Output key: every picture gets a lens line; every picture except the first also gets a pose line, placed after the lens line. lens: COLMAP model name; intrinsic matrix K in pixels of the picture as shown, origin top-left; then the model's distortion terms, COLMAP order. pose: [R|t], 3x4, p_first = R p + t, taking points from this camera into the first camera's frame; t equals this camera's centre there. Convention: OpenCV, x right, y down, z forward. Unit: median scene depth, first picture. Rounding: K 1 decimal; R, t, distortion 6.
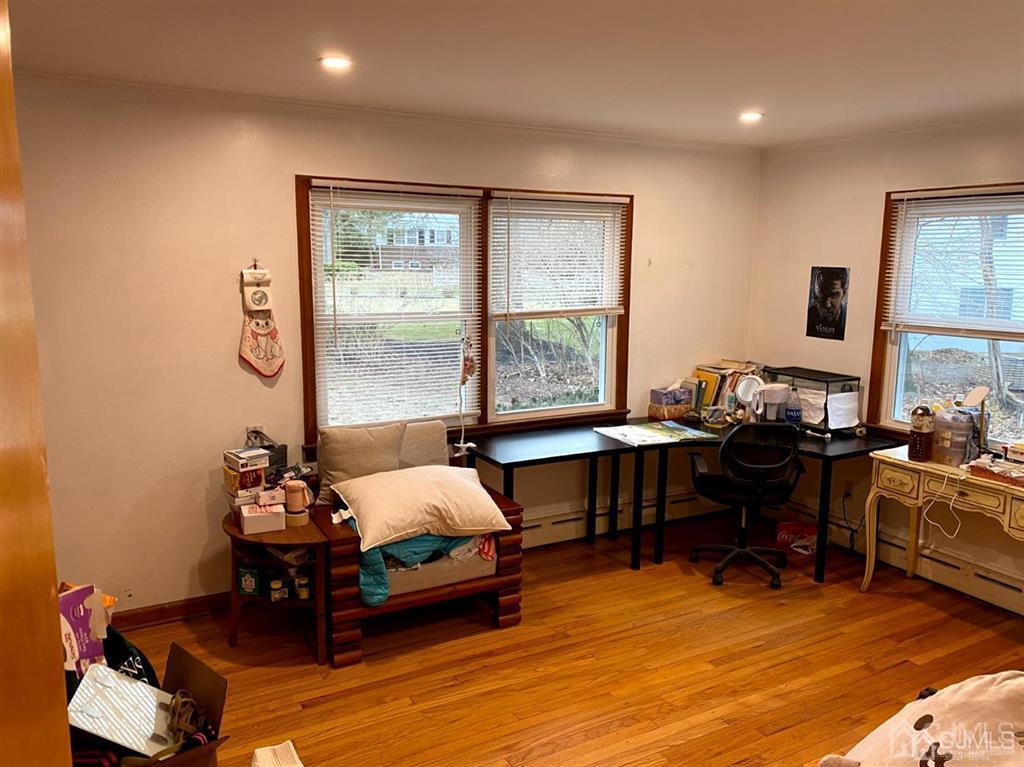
lens RADIAL K [[785.0, 0, 507.3], [0, 785.0, 382.1], [0, 0, 1]] dist [0.011026, 0.002465]
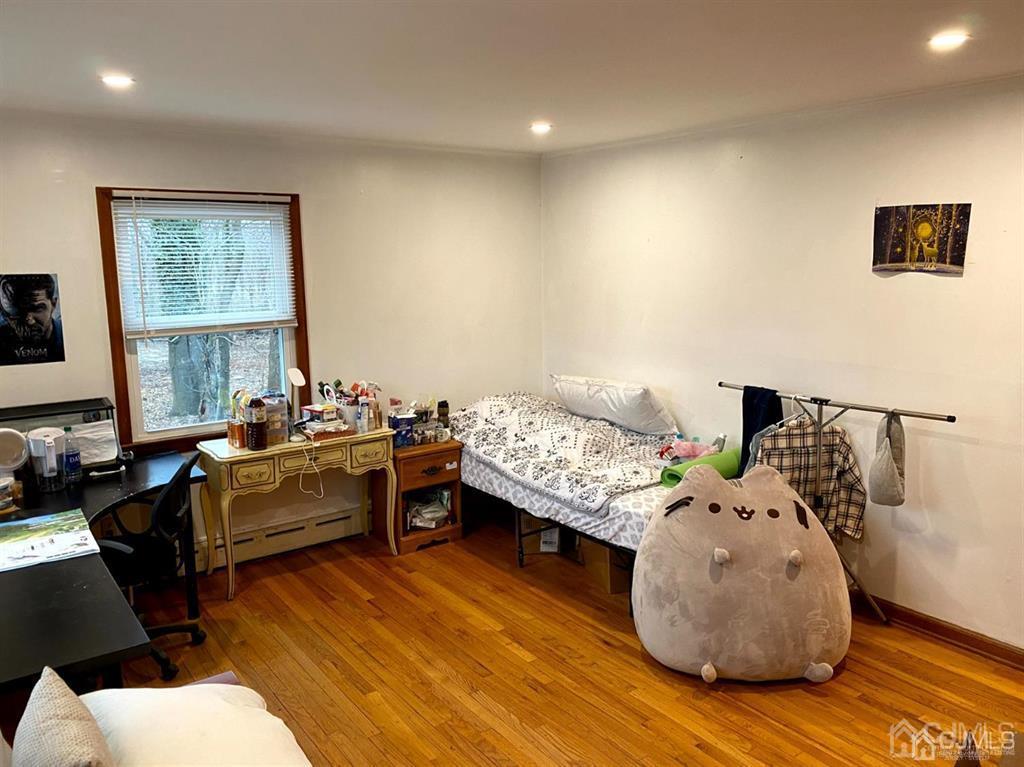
lens RADIAL K [[785.0, 0, 507.7], [0, 785.0, 383.6], [0, 0, 1]] dist [0.011026, 0.002465]
pose [[-0.125585, -0.173041, 0.976875, -0.541220], [0.171032, 0.966152, 0.193129, -0.133364], [-0.977229, 0.191331, -0.091739, 0.751147]]
